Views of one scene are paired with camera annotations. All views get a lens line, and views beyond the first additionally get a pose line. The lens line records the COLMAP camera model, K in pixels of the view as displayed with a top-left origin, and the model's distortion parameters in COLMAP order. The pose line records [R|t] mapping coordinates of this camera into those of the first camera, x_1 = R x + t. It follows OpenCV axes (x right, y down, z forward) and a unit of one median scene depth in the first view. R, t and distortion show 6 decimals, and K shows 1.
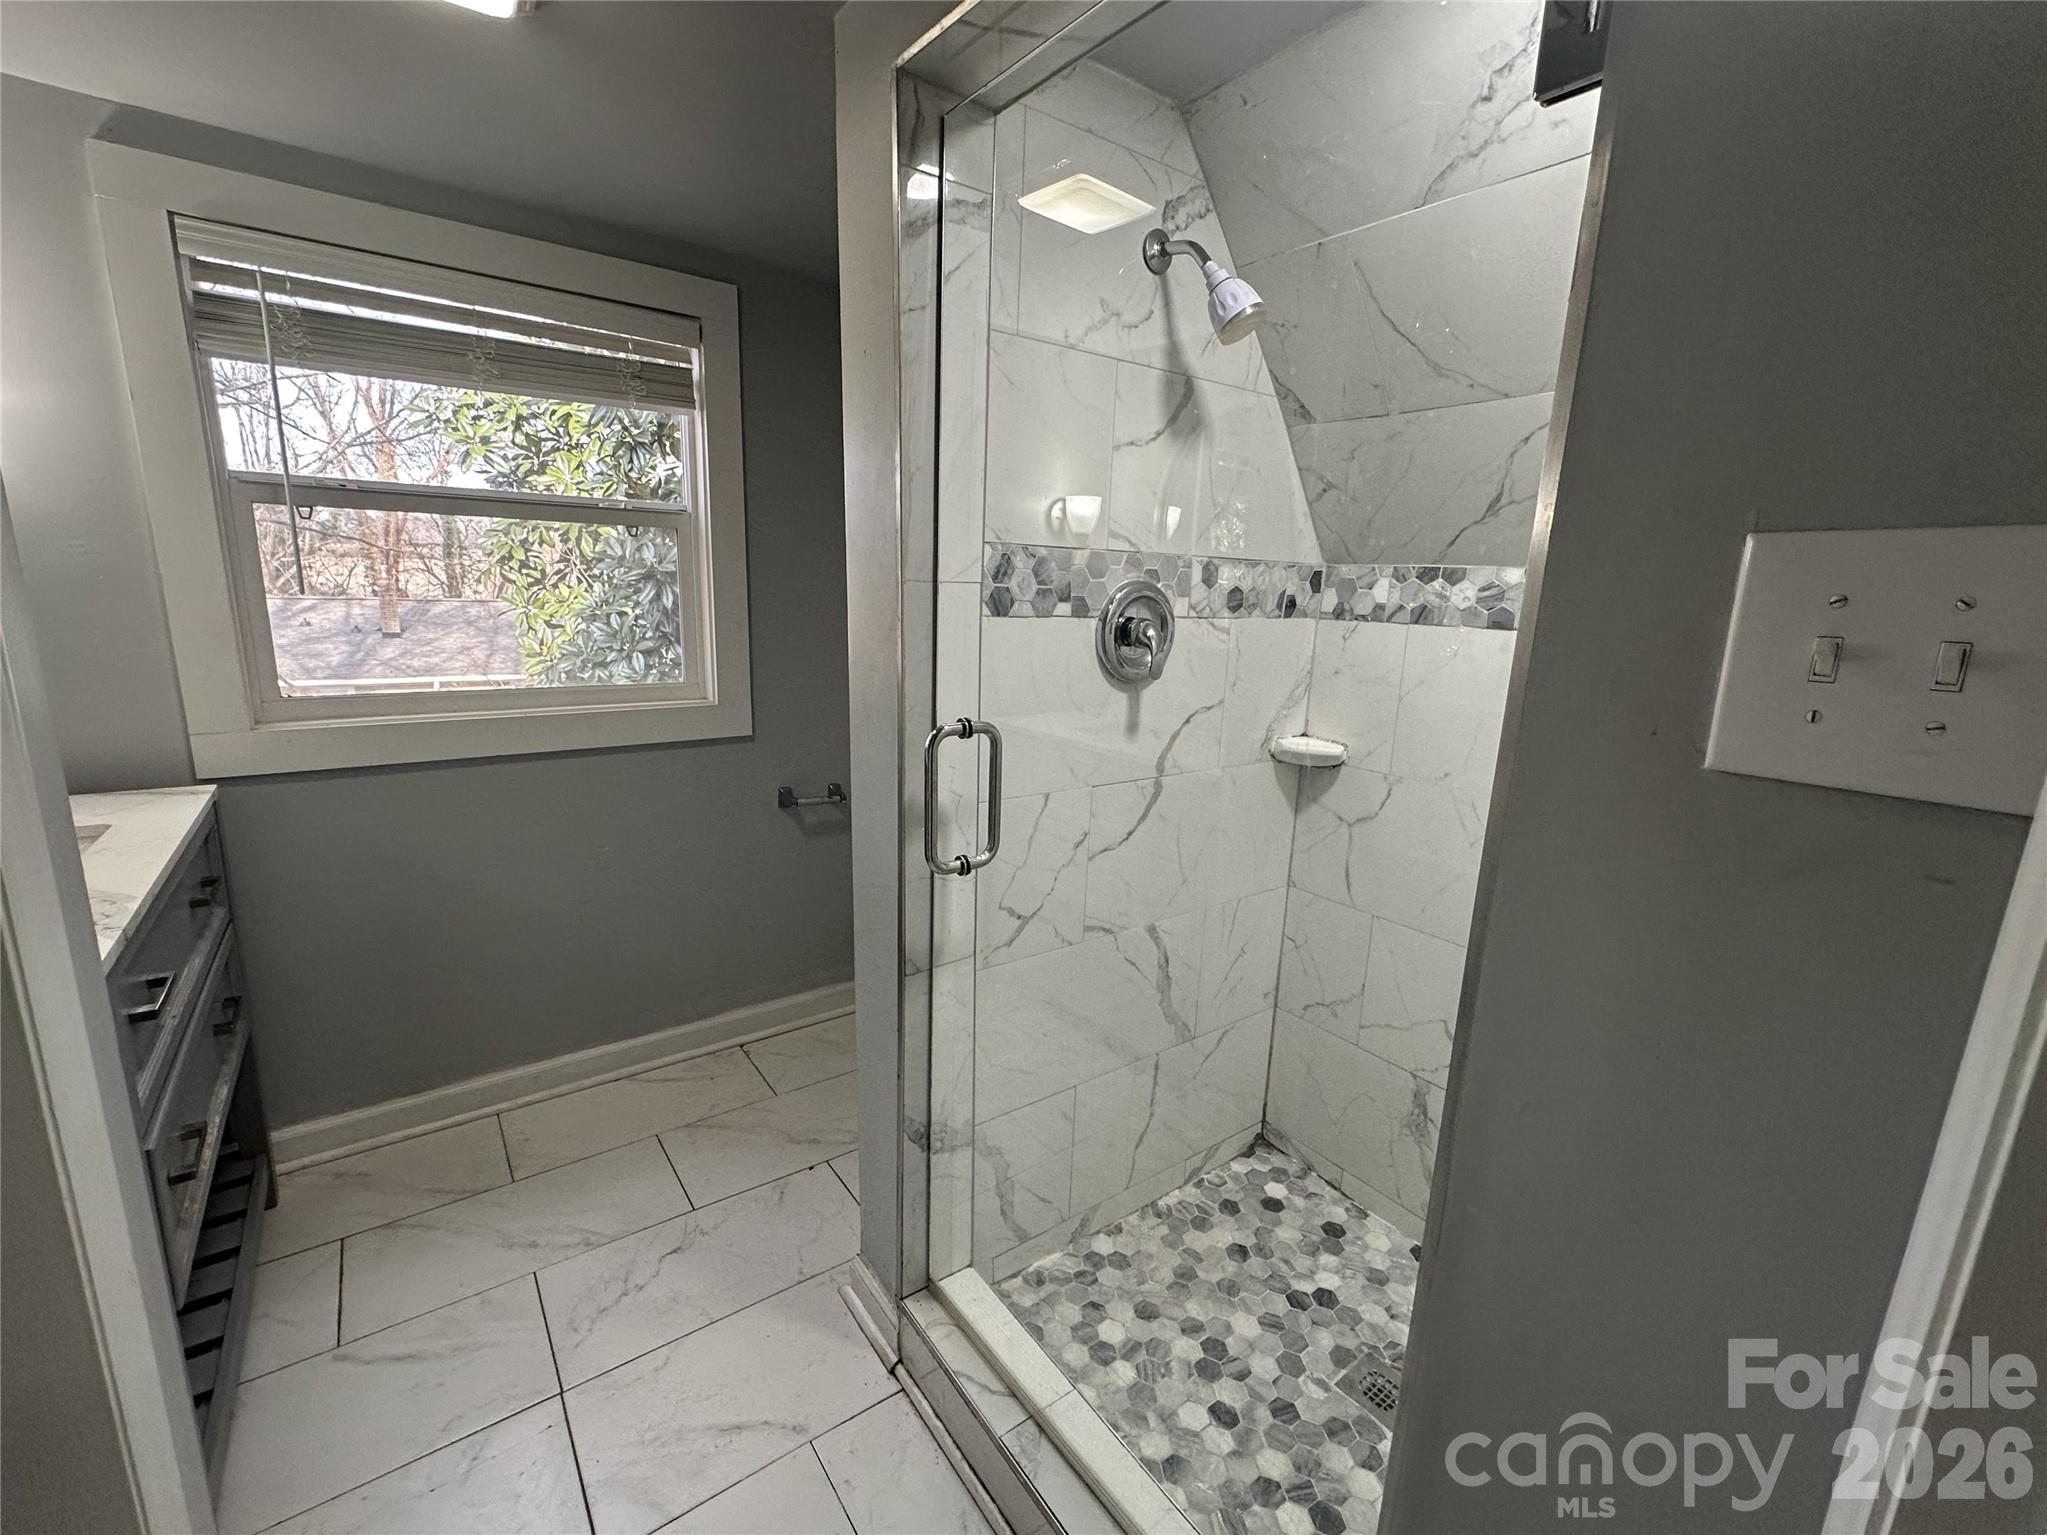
lens RADIAL K [[825.1, 0, 1017.9], [0, 825.1, 767.6], [0, 0, 1]] dist [0.000222, -0.000100]
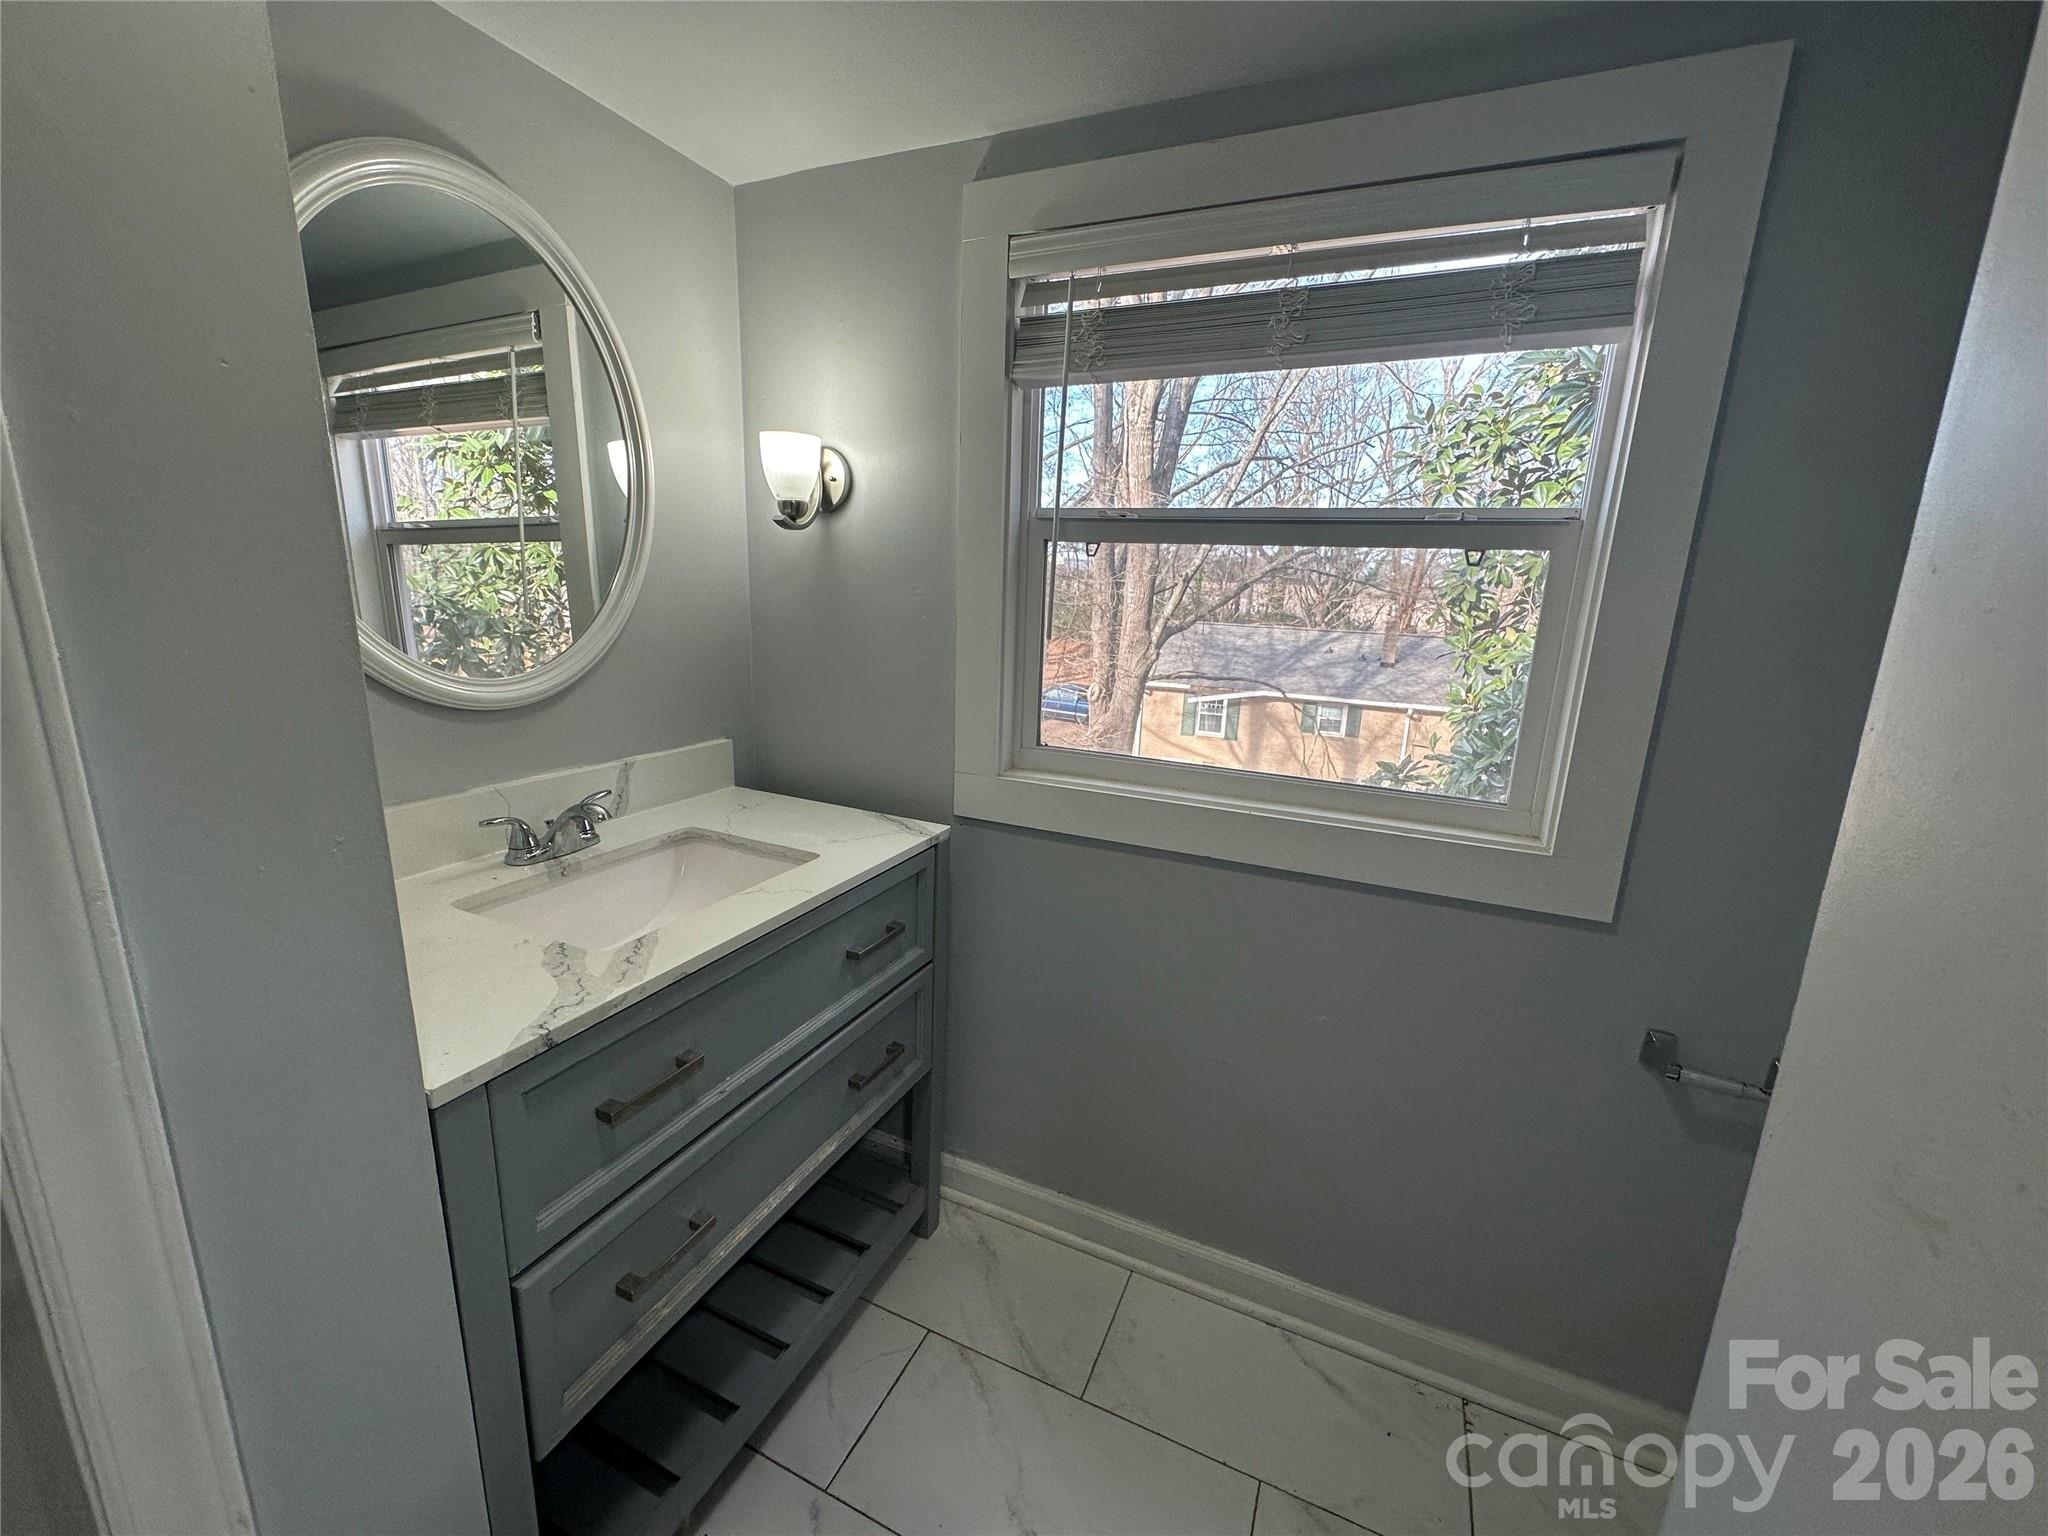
lens RADIAL K [[825.5, 0, 1018.4], [0, 825.5, 768.1], [0, 0, 1]] dist [0.000222, -0.000100]
pose [[0.492966, 0.175243, -0.852218, -0.066516], [-0.215467, 0.973583, 0.075563, -0.090793], [0.842947, 0.146374, 0.517702, 0.357712]]
